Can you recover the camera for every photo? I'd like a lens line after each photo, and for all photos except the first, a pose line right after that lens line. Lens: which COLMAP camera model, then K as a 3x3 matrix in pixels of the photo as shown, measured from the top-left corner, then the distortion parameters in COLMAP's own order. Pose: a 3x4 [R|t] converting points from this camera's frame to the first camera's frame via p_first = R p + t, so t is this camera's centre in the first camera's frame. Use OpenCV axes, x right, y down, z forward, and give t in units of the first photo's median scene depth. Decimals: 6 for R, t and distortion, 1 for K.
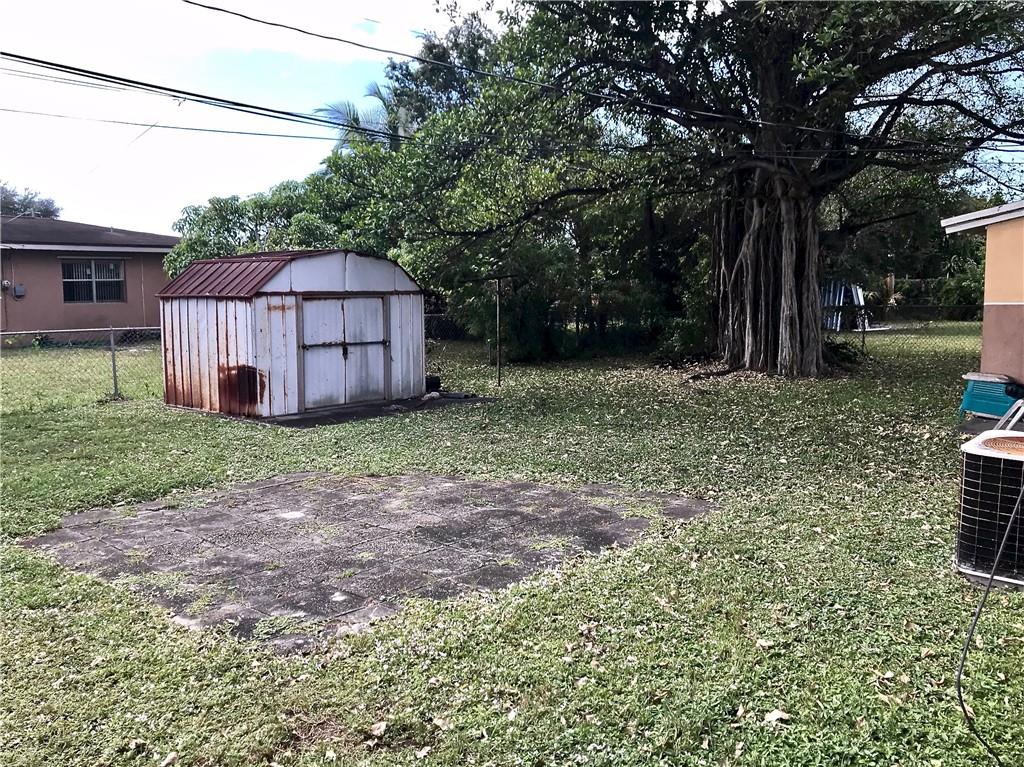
lens RADIAL K [[833.9, 0, 512.0], [0, 833.9, 383.5], [0, 0, 1]] dist [0.089668, -0.180195]
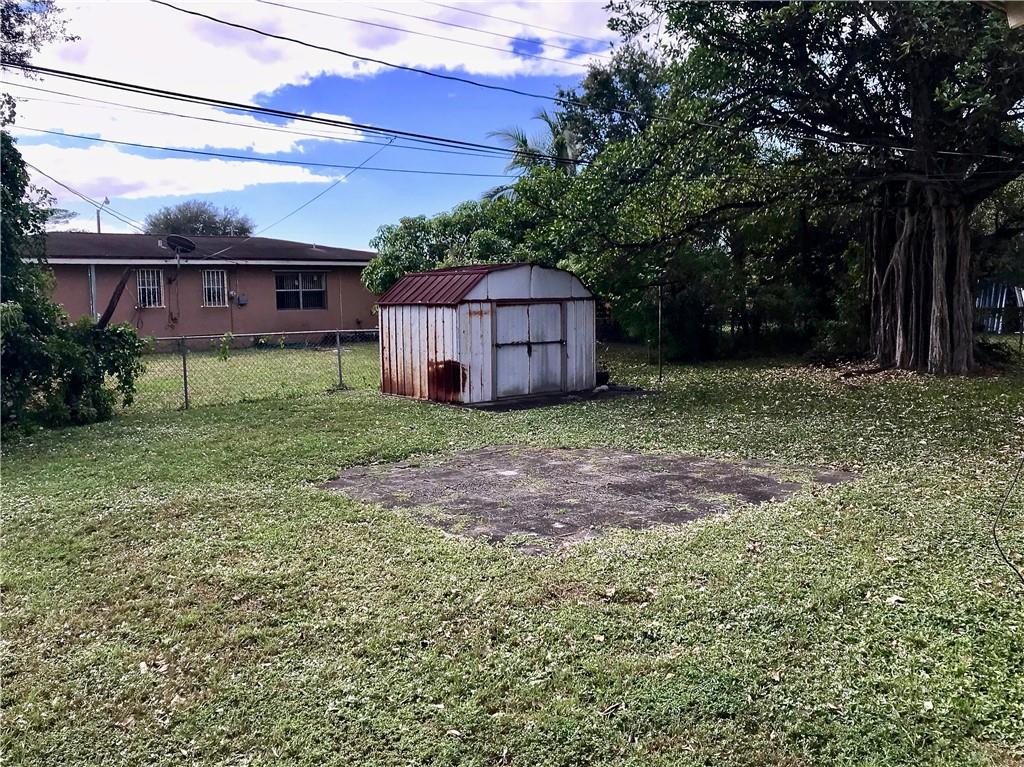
lens RADIAL K [[833.9, 0, 512.0], [0, 833.9, 383.5], [0, 0, 1]] dist [0.089668, -0.180195]
pose [[0.985719, 0.008827, -0.168169, -0.027736], [-0.009866, 0.999937, -0.005344, 0.016707], [0.168111, 0.006926, 0.985744, -0.165822]]
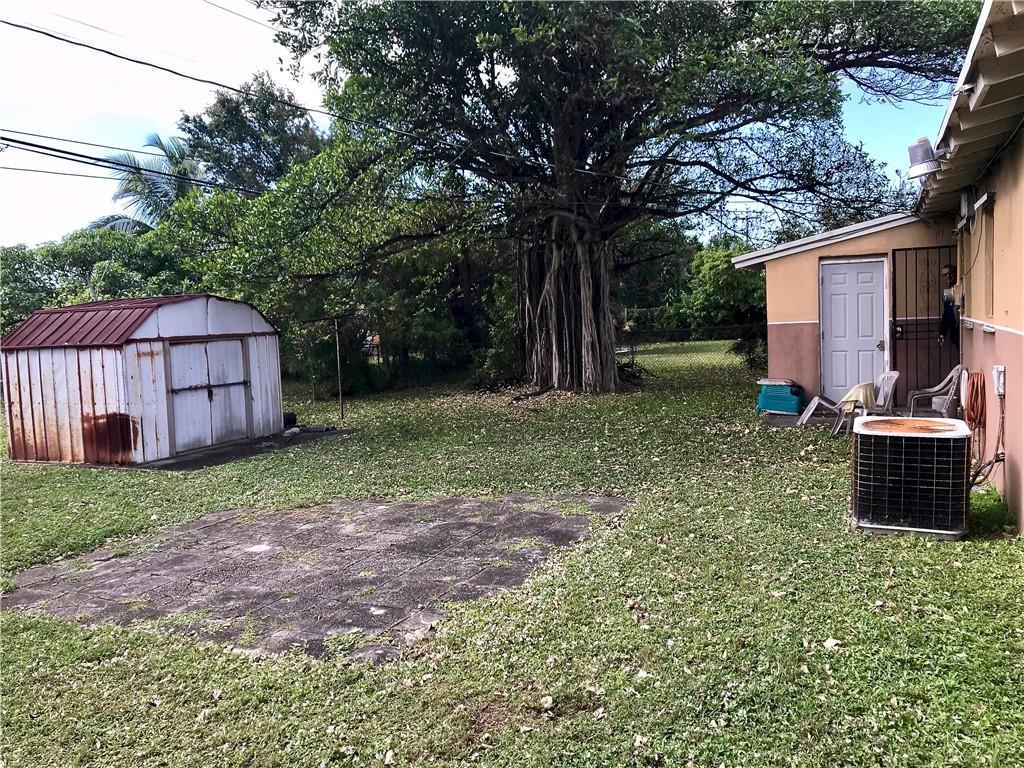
lens RADIAL K [[789.1, 0, 447.9], [0, 789.1, 380.3], [0, 0, 1]] dist [0.068894, -0.123652]
pose [[0.962877, -0.055295, 0.264217, -0.183083], [0.067468, 0.997027, -0.037215, 0.001183], [-0.261373, 0.053659, 0.963745, -0.011198]]
